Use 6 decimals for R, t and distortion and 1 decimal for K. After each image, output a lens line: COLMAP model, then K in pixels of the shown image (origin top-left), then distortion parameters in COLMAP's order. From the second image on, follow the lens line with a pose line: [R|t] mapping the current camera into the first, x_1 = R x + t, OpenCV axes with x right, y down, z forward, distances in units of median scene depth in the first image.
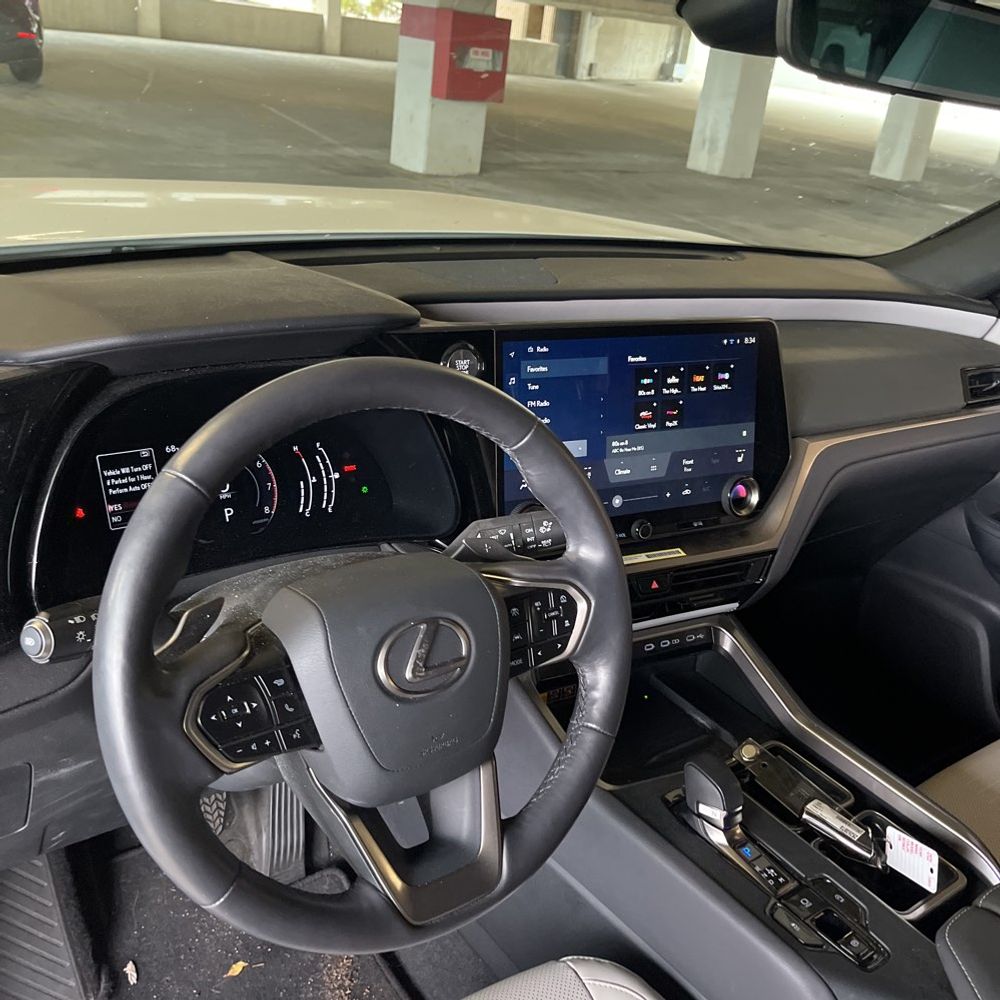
lens RADIAL K [[1031.6, 0, 502.7], [0, 1031.6, 506.5], [0, 0, 1]] dist [0.026576, 0.000000]
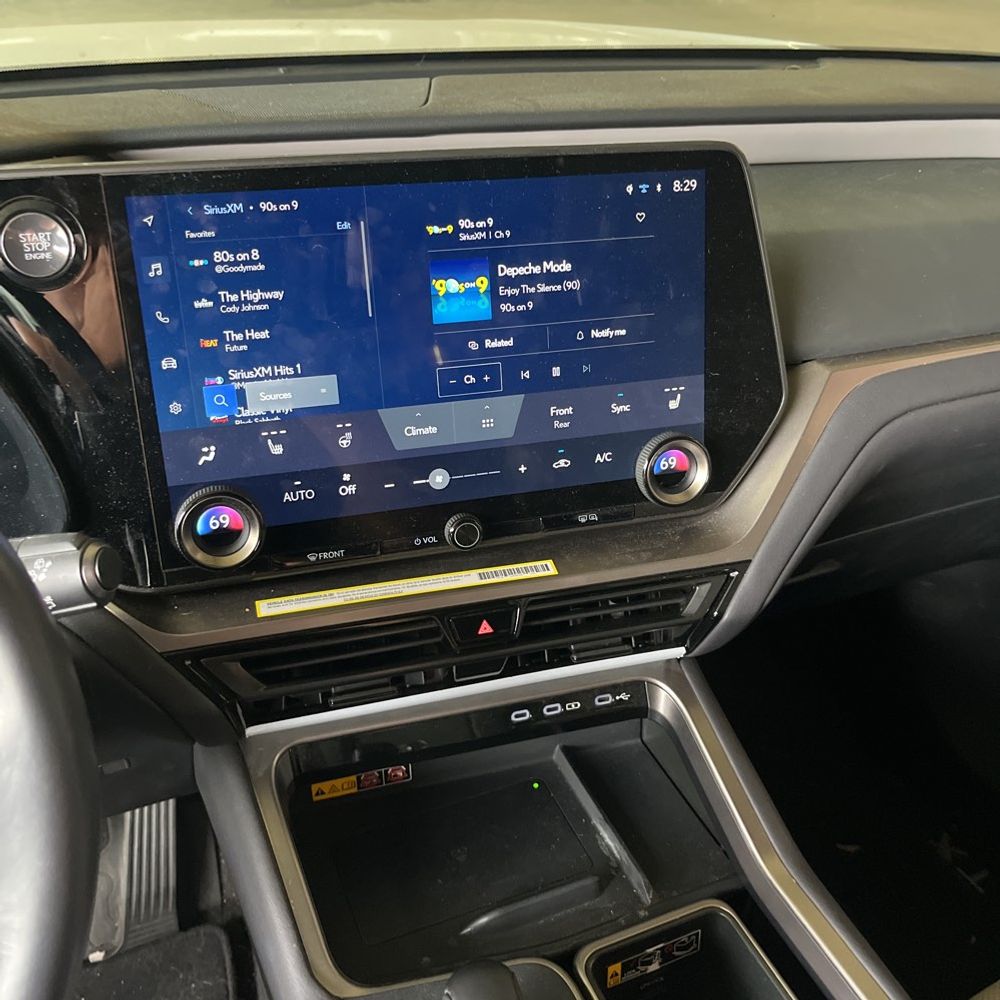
lens RADIAL K [[1031.6, 0, 496.6], [0, 1031.6, 492.6], [0, 0, 1]] dist [0.026576, 0.000000]
pose [[0.969509, 0.028698, -0.243369, 0.277700], [-0.007963, 0.996284, 0.085759, -0.045737], [0.244926, -0.081206, 0.966135, 0.435261]]
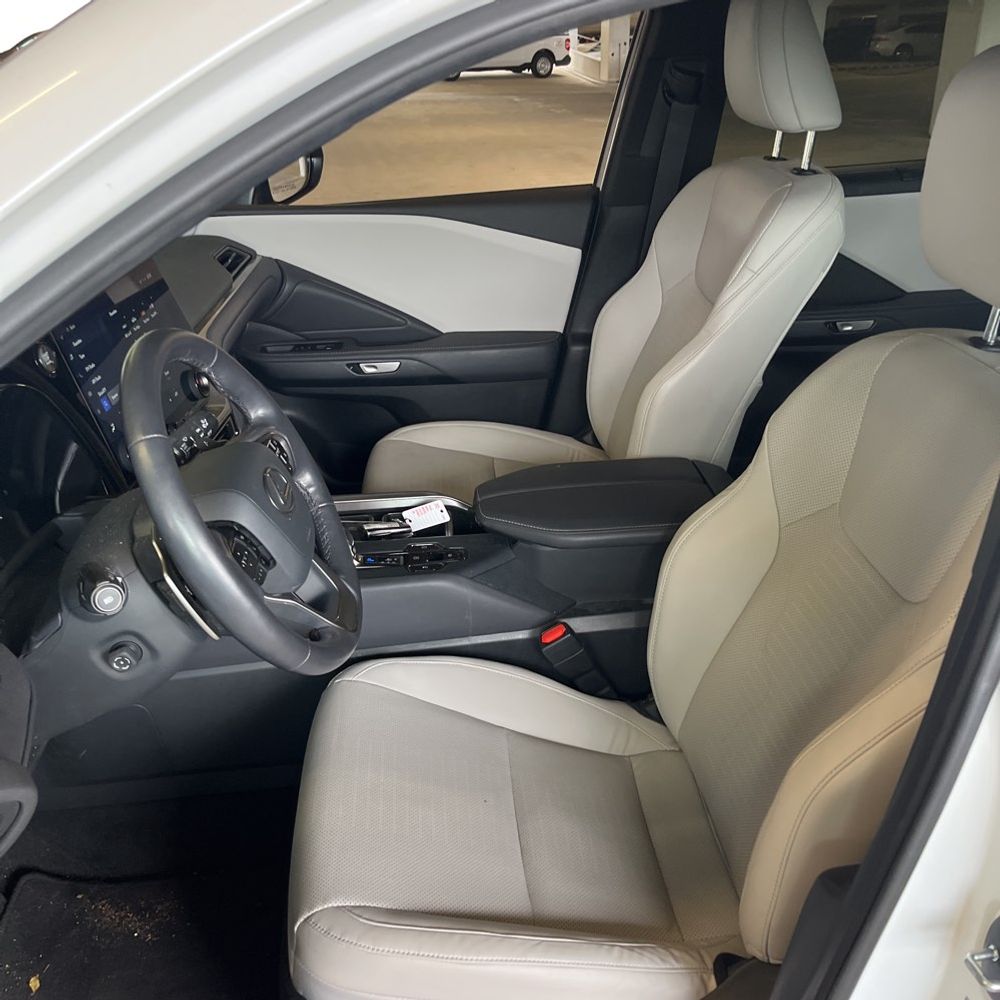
lens RADIAL K [[1031.6, 0, 501.4], [0, 1031.6, 497.3], [0, 0, 1]] dist [0.026576, 0.000000]
pose [[0.513551, -0.481965, 0.709912, -0.617950], [0.438103, 0.858659, 0.266026, -0.070659], [-0.737788, 0.174396, 0.652116, -0.167255]]
